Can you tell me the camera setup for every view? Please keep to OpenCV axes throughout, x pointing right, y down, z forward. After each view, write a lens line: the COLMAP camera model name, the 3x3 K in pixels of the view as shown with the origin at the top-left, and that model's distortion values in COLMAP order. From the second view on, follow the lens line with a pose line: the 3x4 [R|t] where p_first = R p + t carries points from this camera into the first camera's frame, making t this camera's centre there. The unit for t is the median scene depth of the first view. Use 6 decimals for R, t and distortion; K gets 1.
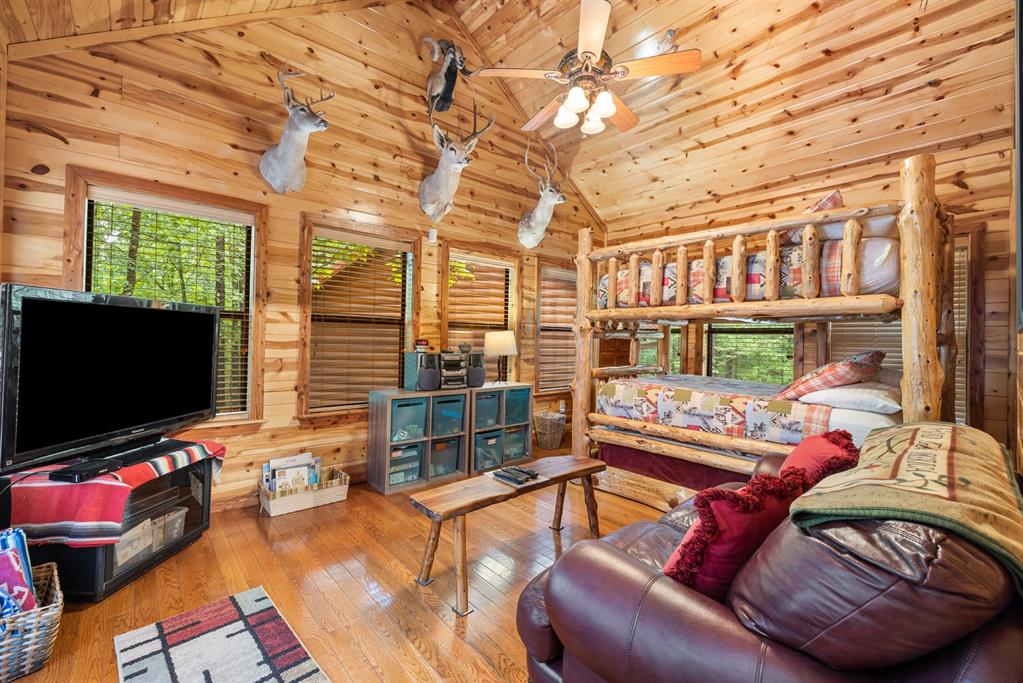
lens RADIAL K [[438.6, 0, 511.6], [0, 438.6, 328.6], [0, 0, 1]] dist [0.000994, 0.000272]
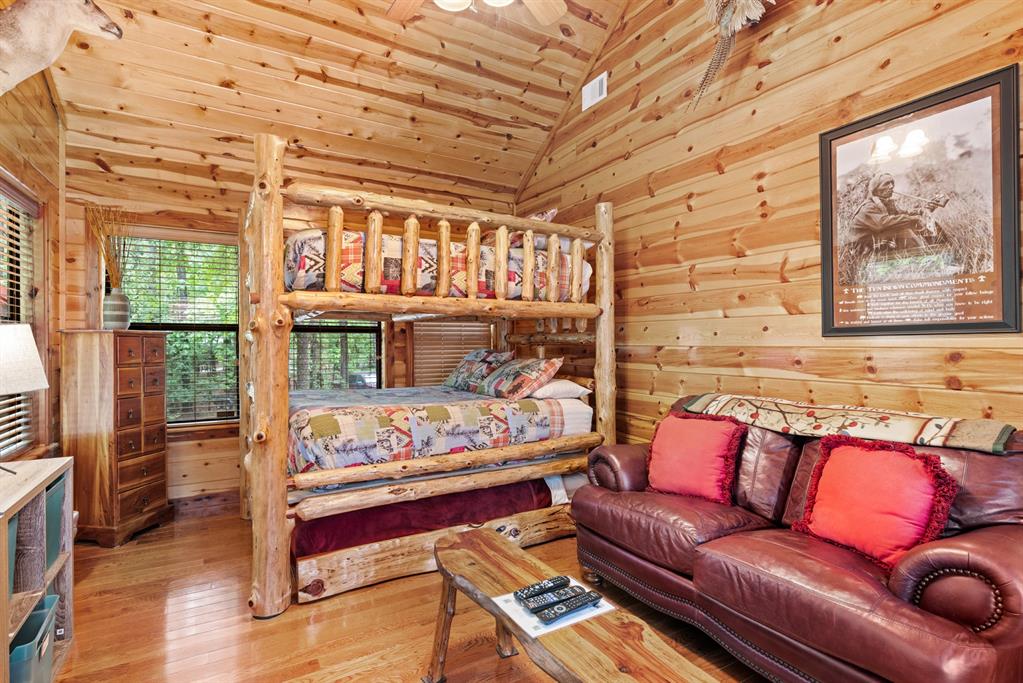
lens RADIAL K [[490.6, 0, 511.5], [0, 490.6, 341.5], [0, 0, 1]] dist [-0.001968, -0.000153]
pose [[0.187791, -0.016190, 0.982076, -0.396285], [-0.019358, 0.999609, 0.020181, 0.004747], [-0.982018, -0.022801, 0.187404, 0.644851]]
